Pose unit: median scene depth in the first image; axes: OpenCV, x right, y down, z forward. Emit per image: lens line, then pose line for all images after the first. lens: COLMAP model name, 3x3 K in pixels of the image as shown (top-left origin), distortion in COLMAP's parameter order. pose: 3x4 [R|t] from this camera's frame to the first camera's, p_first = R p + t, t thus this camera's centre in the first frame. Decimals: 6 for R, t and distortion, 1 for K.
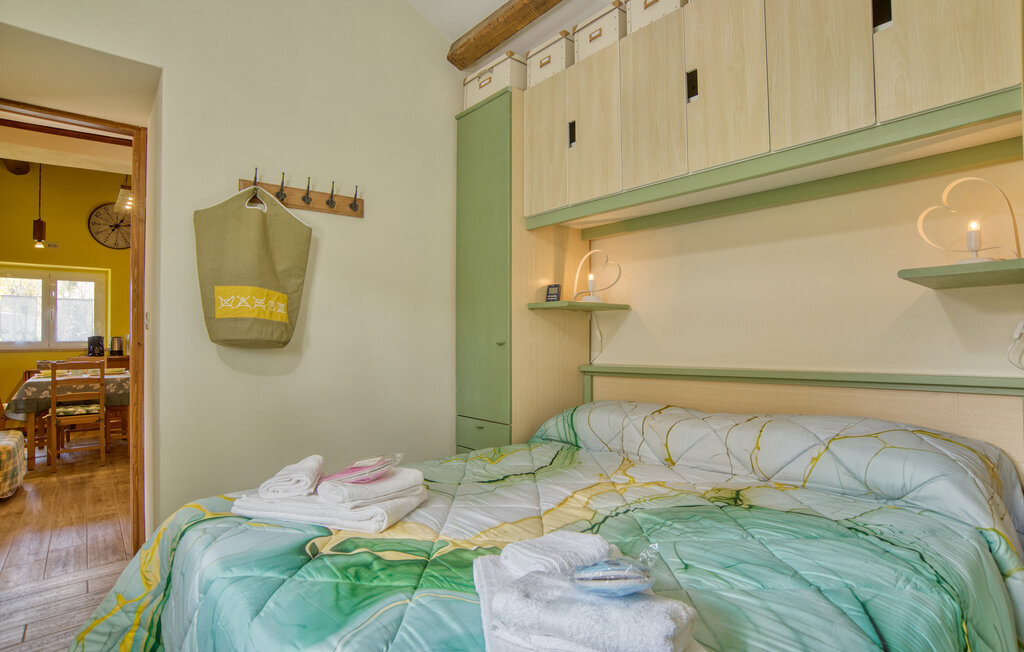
lens RADIAL K [[510.2, 0, 512.0], [0, 510.2, 326.0], [0, 0, 1]] dist [-0.026051, 0.000550]
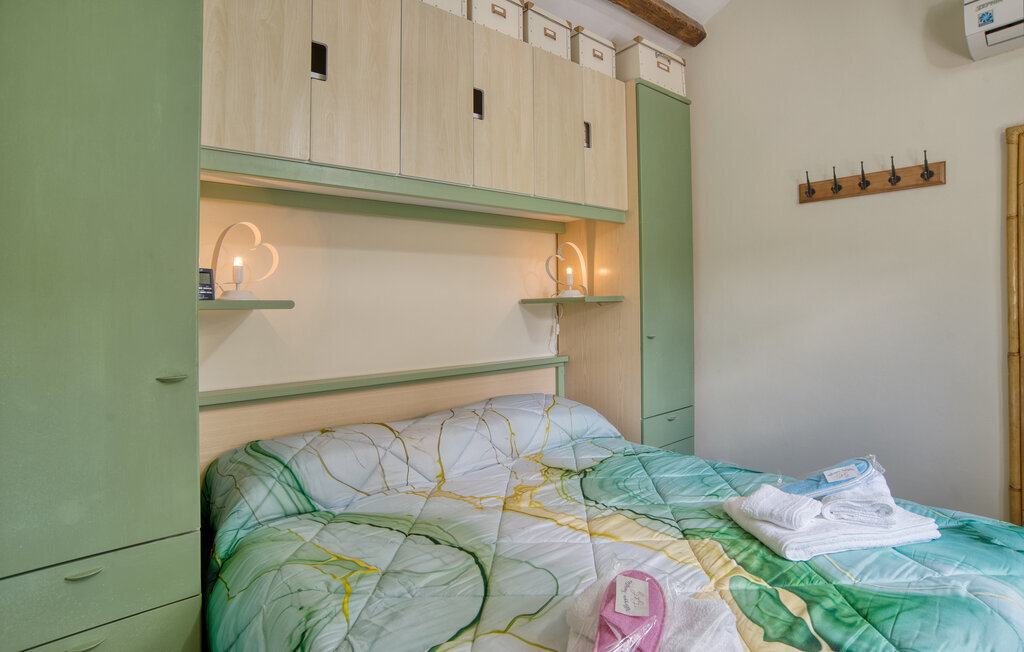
lens RADIAL K [[517.9, 0, 512.0], [0, 517.9, 326.0], [0, 0, 1]] dist [-0.093625, 0.033127]
pose [[0.055899, -0.009830, 0.998388, -0.823130], [0.013049, 0.999873, 0.009114, -0.031473], [-0.998351, 0.012519, 0.056020, 1.054740]]
